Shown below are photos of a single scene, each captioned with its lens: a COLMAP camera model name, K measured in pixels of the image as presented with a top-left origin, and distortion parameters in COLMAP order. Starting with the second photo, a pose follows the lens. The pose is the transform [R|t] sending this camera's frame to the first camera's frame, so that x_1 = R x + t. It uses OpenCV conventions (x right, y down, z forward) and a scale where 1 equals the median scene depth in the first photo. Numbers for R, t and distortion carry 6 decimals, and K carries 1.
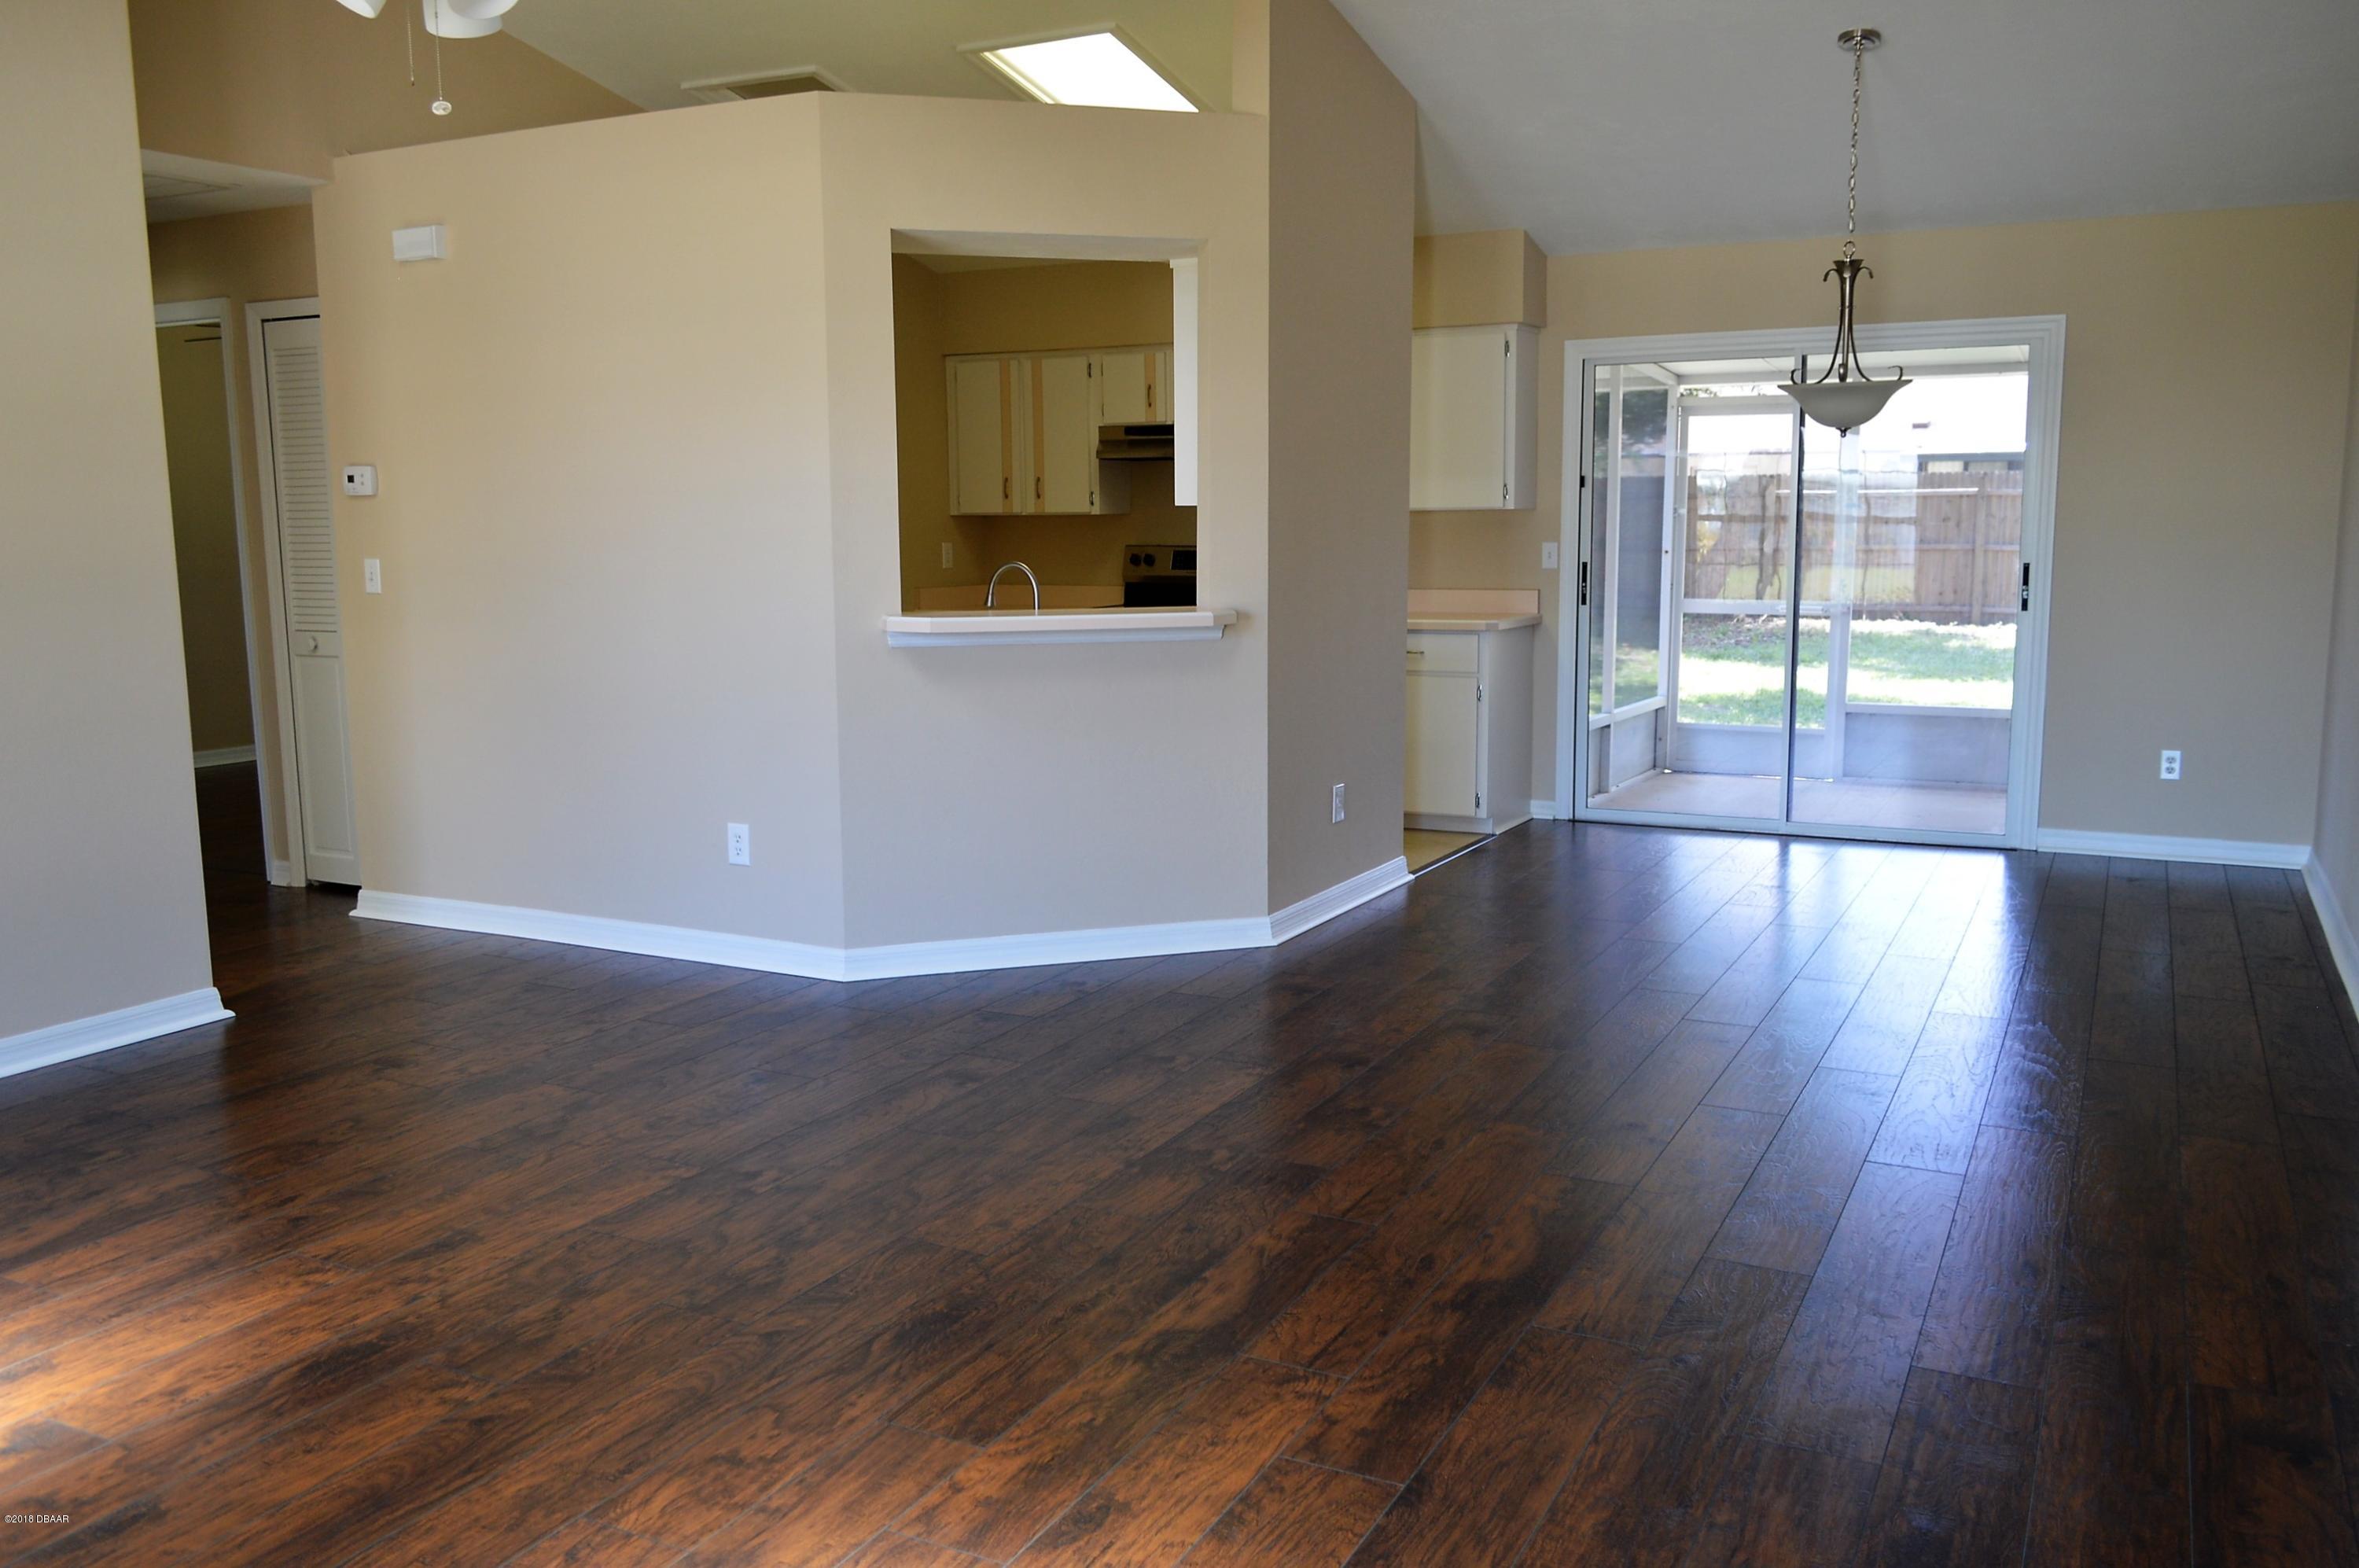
lens RADIAL K [[1873.9, 0, 1179.2], [0, 1873.9, 783.1], [0, 0, 1]] dist [-0.014061, -0.002202]
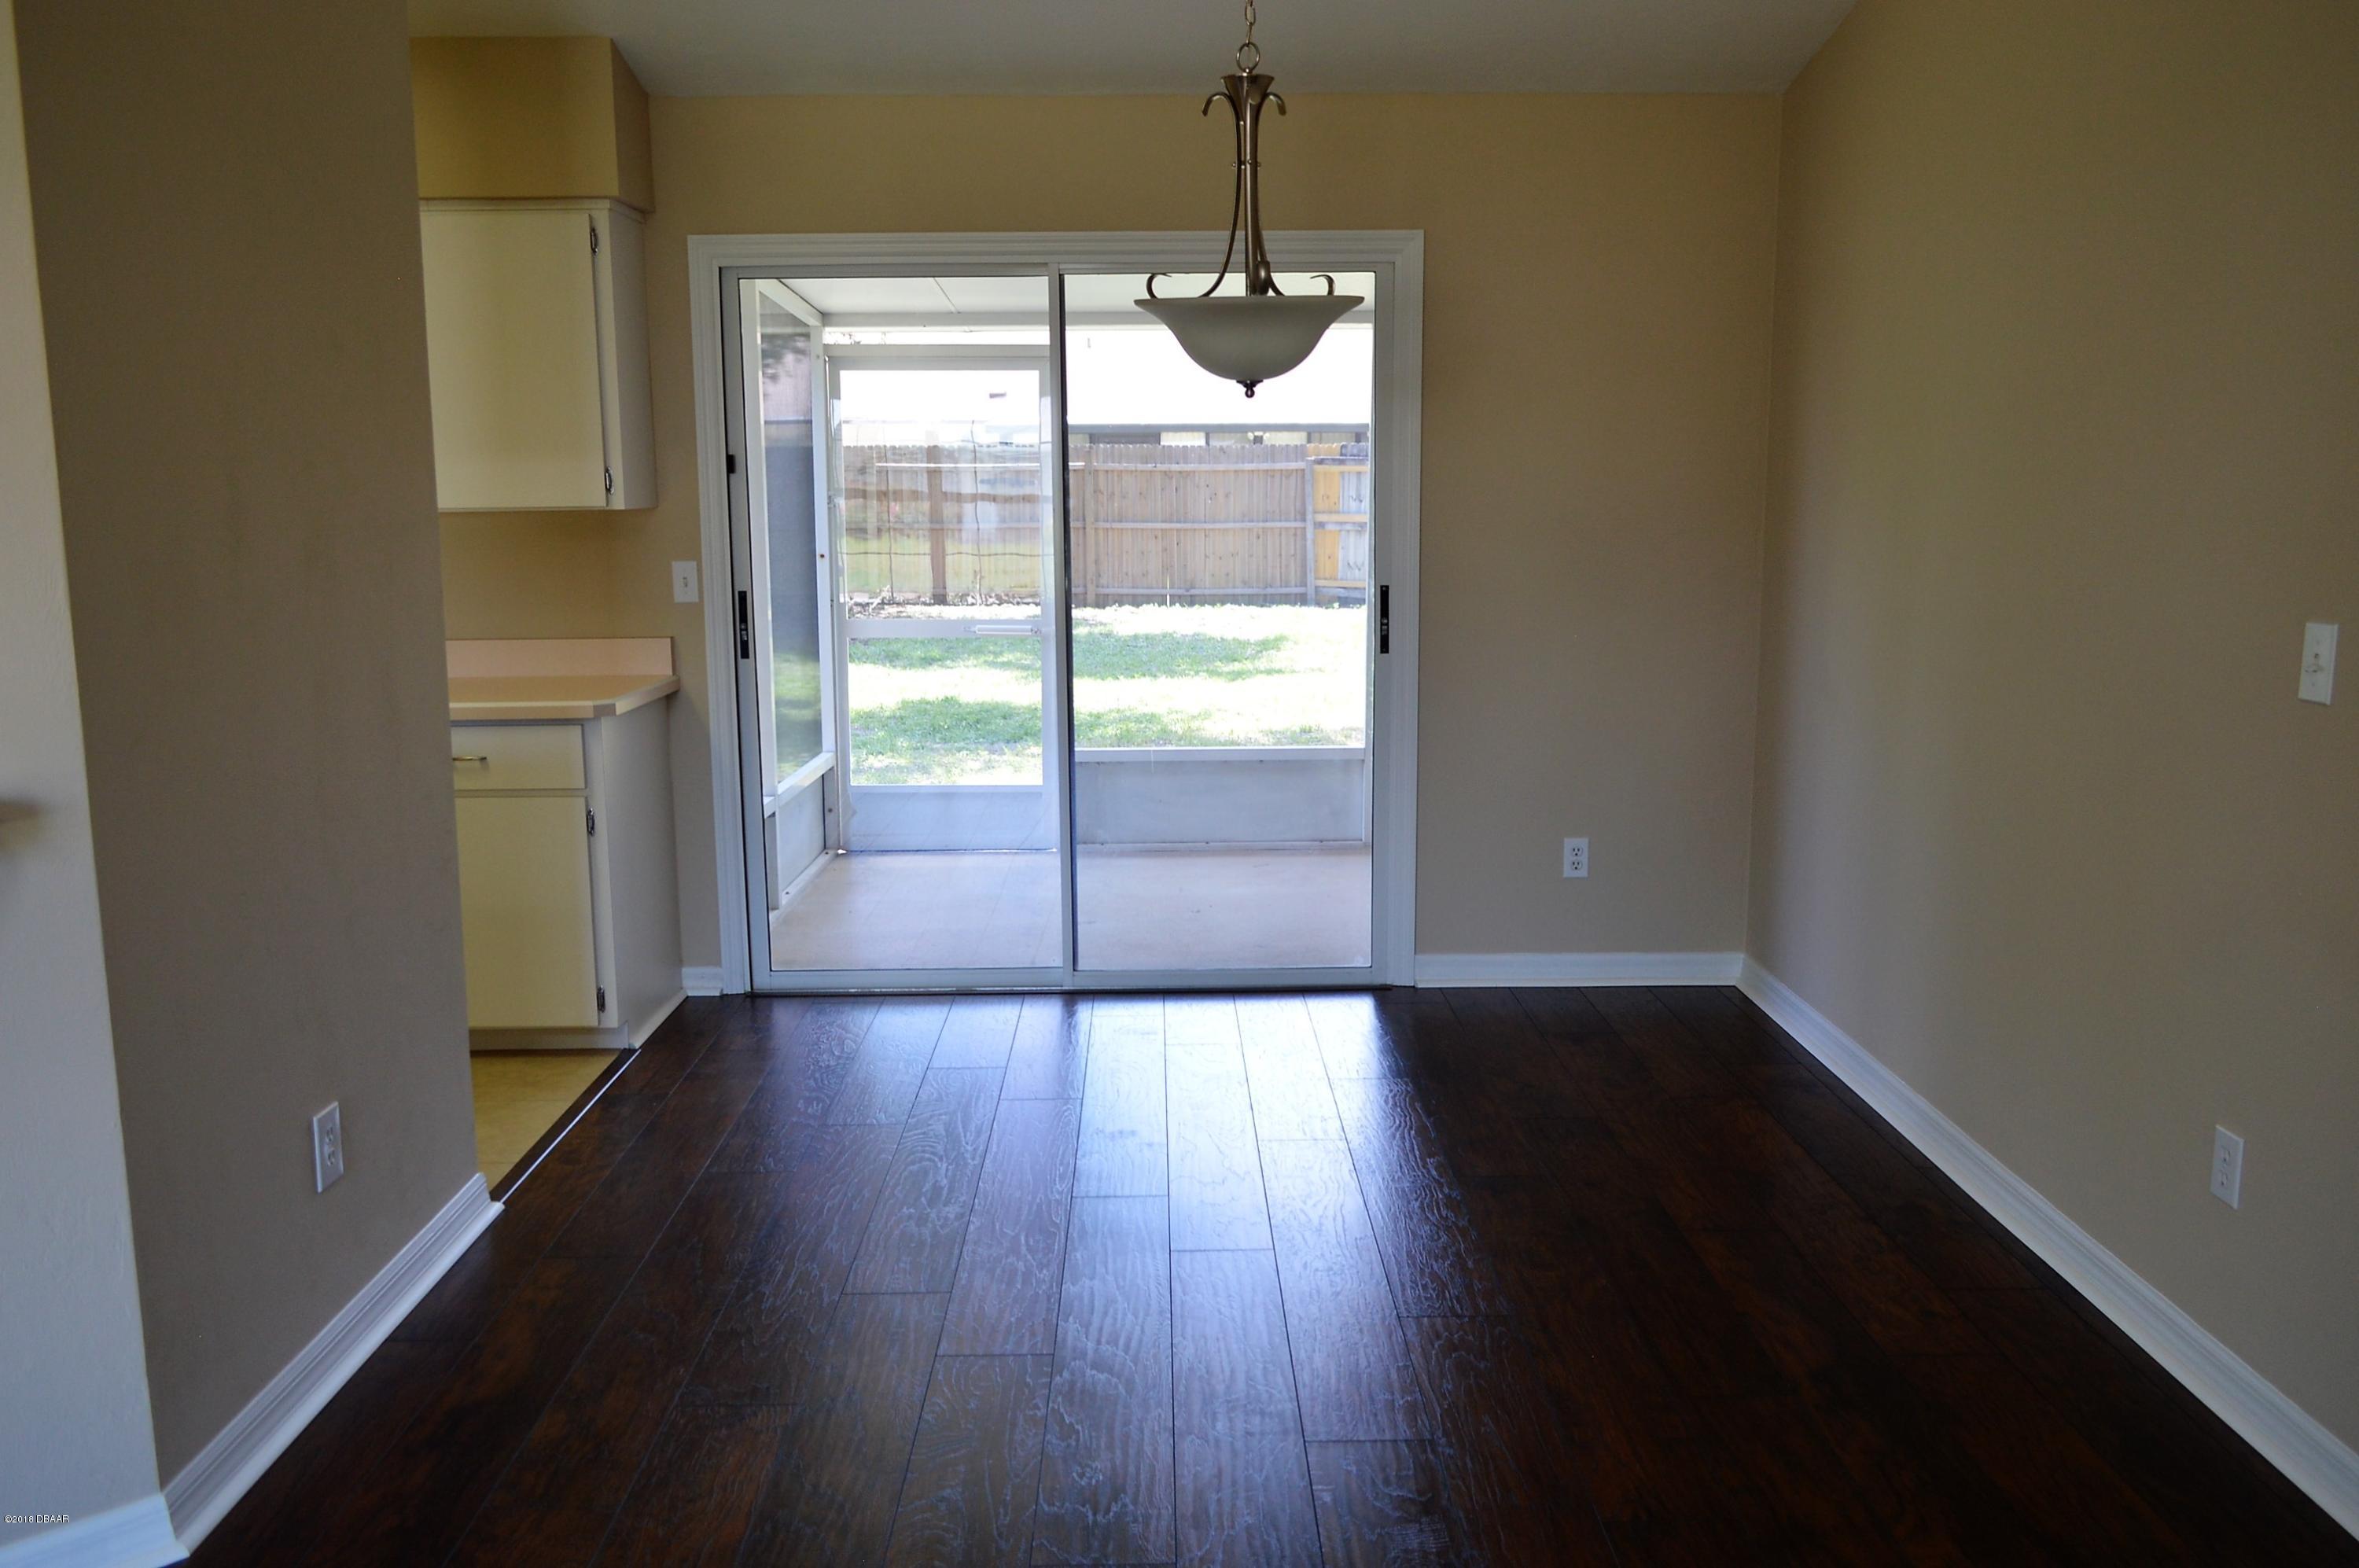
lens RADIAL K [[1873.9, 0, 1177.2], [0, 1873.9, 788.6], [0, 0, 1]] dist [-0.014061, -0.002202]
pose [[0.883402, -0.075247, 0.462536, 0.047505], [0.066102, 0.997164, 0.035974, -0.063697], [-0.463931, -0.001205, 0.885870, 0.364137]]
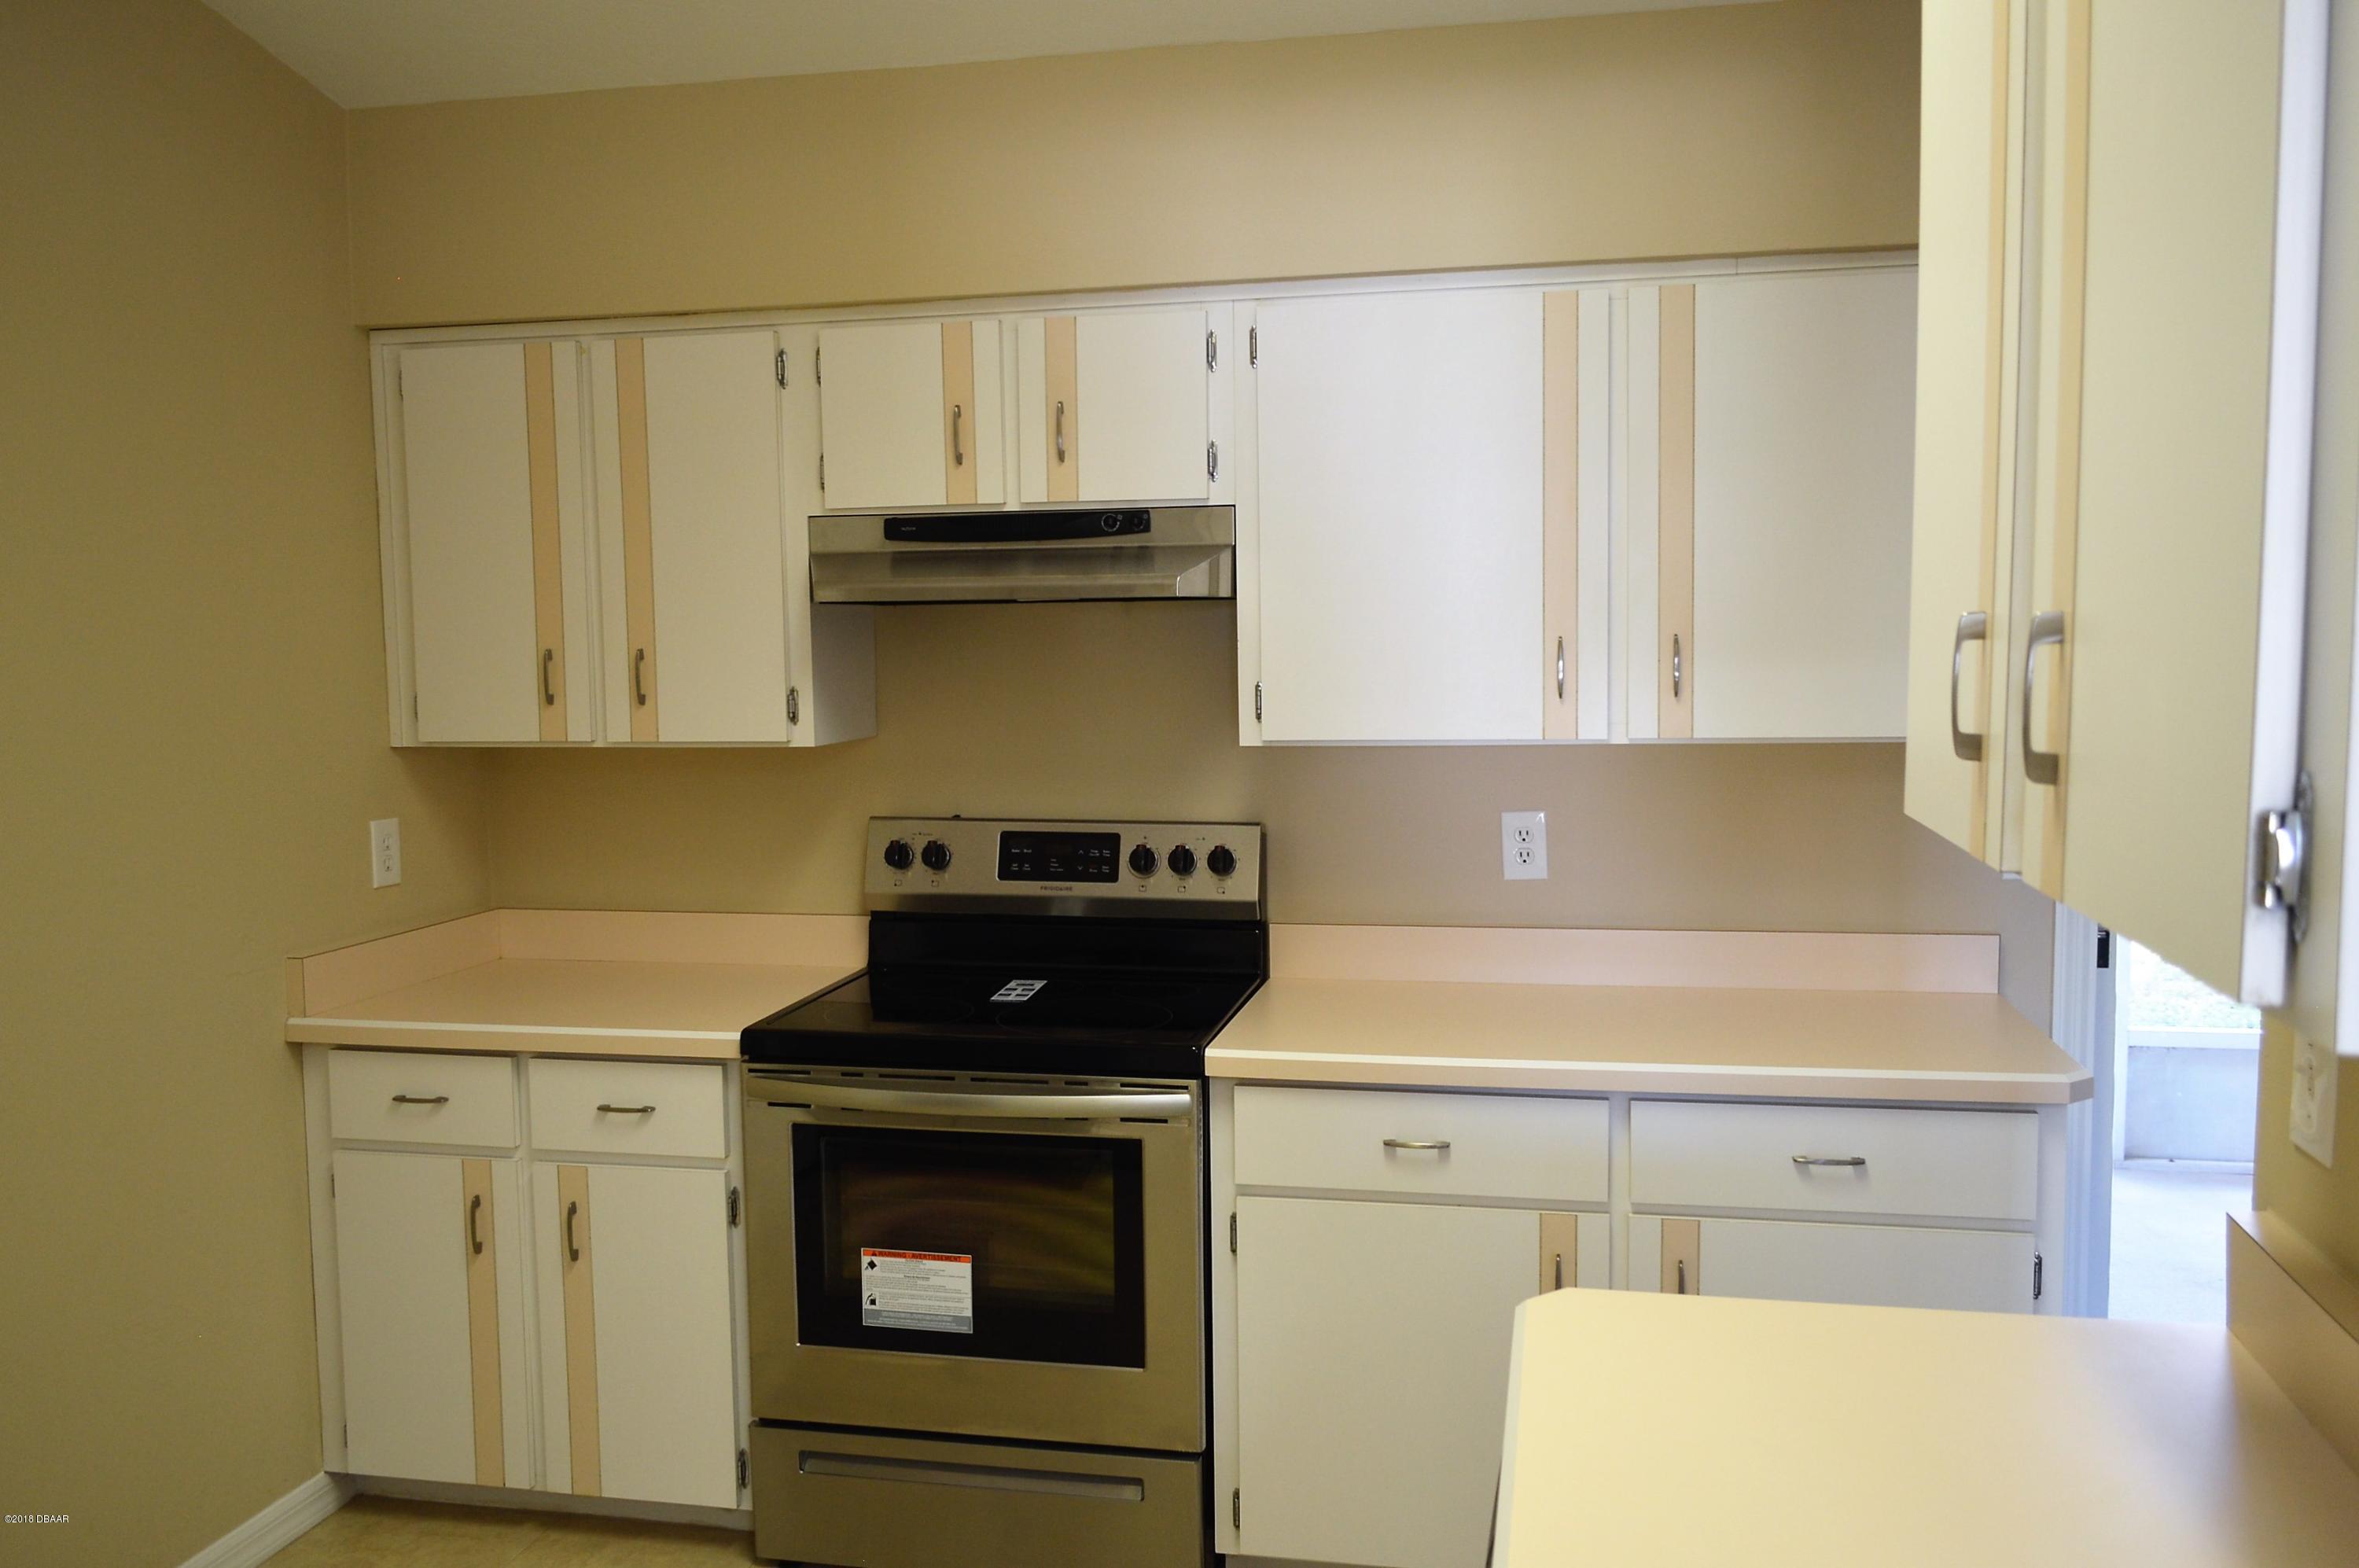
lens RADIAL K [[1873.9, 0, 1178.4], [0, 1873.9, 781.8], [0, 0, 1]] dist [-0.014061, -0.002202]
pose [[0.961487, -0.029819, 0.273227, -0.081207], [0.046662, 0.997376, -0.055355, -0.120562], [-0.270859, 0.065972, 0.960356, 0.663771]]
